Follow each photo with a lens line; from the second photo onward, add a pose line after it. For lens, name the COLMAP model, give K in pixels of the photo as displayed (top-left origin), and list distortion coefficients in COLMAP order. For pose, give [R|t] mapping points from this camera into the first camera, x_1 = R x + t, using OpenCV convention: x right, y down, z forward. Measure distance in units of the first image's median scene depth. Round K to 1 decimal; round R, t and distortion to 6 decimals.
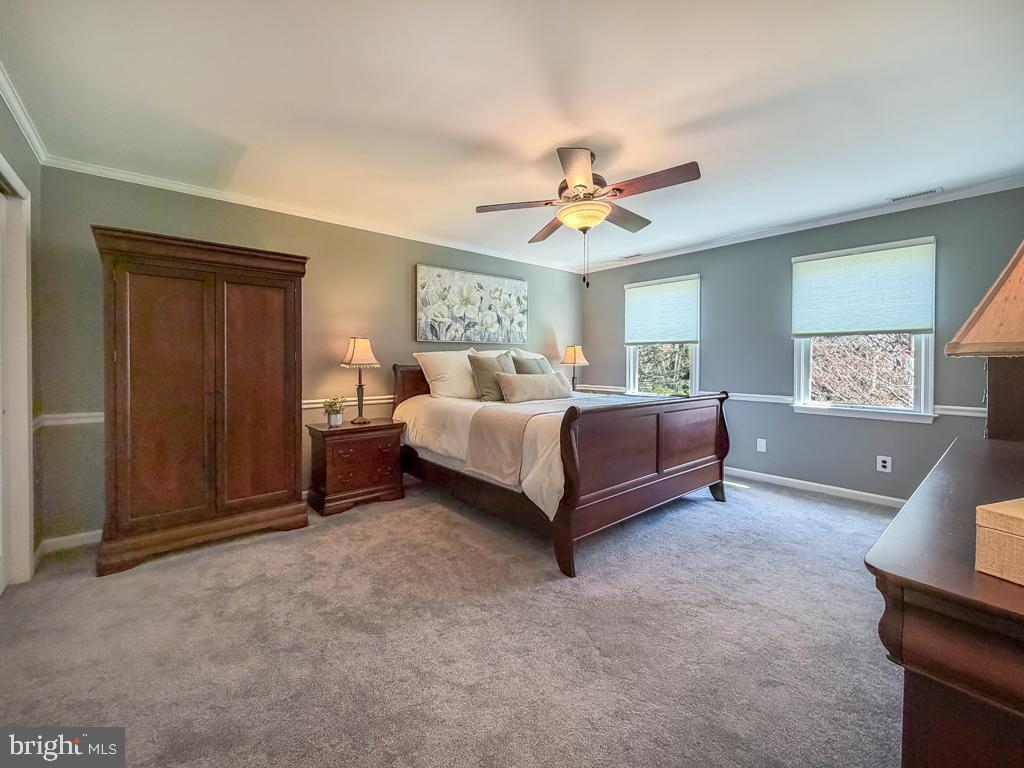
lens RADIAL K [[397.0, 0, 515.1], [0, 397.0, 355.7], [0, 0, 1]] dist [-0.011115, 0.000046]
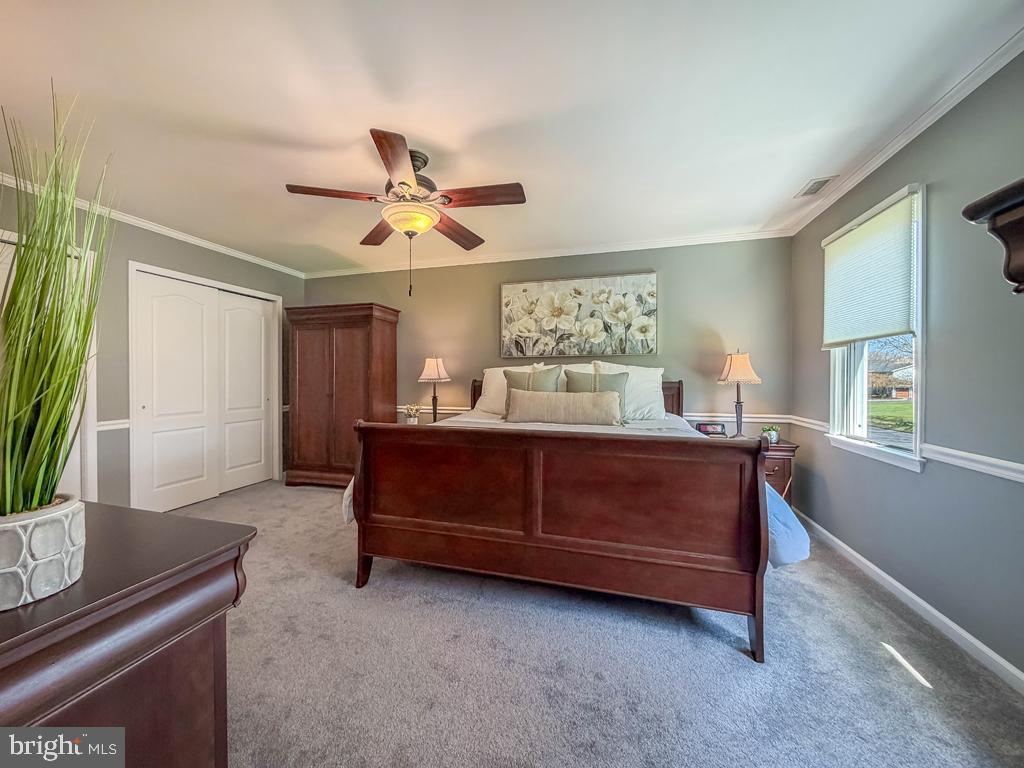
lens RADIAL K [[416.4, 0, 508.4], [0, 416.4, 382.1], [0, 0, 1]] dist [-0.000989, -0.000705]
pose [[0.563675, 0.011993, -0.825909, 0.621430], [0.013607, 0.999624, 0.023802, 0.001636], [0.825884, -0.024655, 0.563300, 0.358934]]
